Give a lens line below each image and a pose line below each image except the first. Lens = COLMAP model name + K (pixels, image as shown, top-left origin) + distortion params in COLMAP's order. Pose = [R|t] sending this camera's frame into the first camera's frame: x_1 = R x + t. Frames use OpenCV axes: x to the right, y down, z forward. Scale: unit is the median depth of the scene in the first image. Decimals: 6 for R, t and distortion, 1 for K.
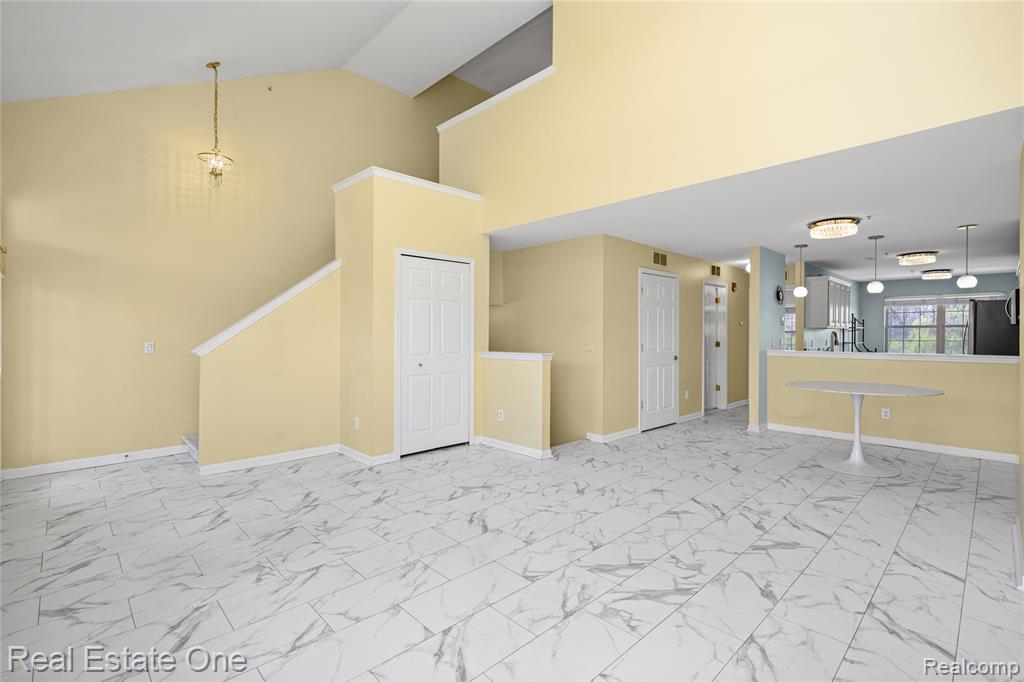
lens RADIAL K [[468.9, 0, 515.6], [0, 468.9, 340.4], [0, 0, 1]] dist [0.002544, -0.001696]
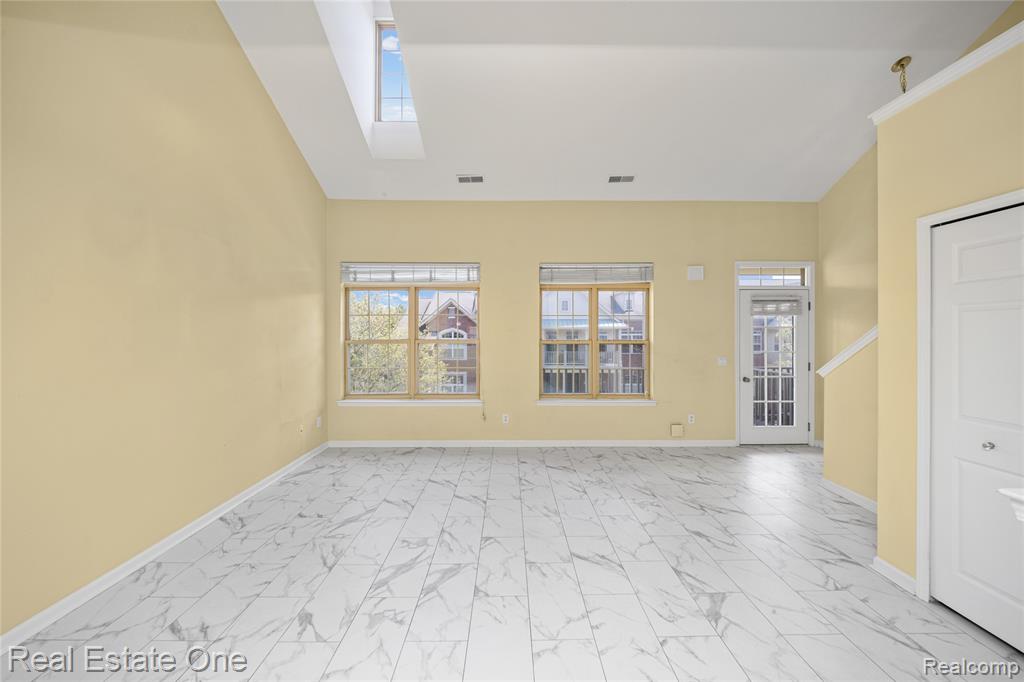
lens RADIAL K [[371.7, 0, 508.9], [0, 371.7, 340.3], [0, 0, 1]] dist [-0.006898, -0.000988]
pose [[-0.699884, 0.011064, -0.714171, 0.503494], [-0.012556, 0.999535, 0.027790, -0.073486], [0.714146, 0.028417, -0.699419, 1.184599]]
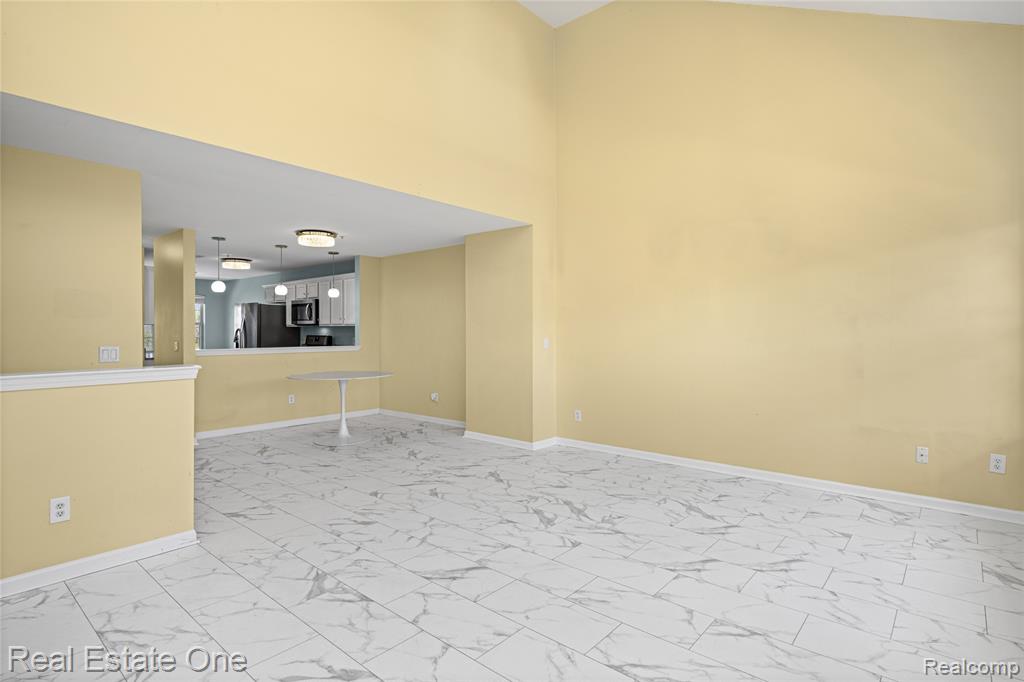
lens RADIAL K [[514.8, 0, 509.9], [0, 514.8, 336.9], [0, 0, 1]] dist [-0.000095, -0.000334]
pose [[-0.081394, -0.014013, 0.996583, -0.796090], [0.015074, 0.999769, 0.015289, -0.015974], [-0.996568, 0.016267, -0.081164, 0.827372]]
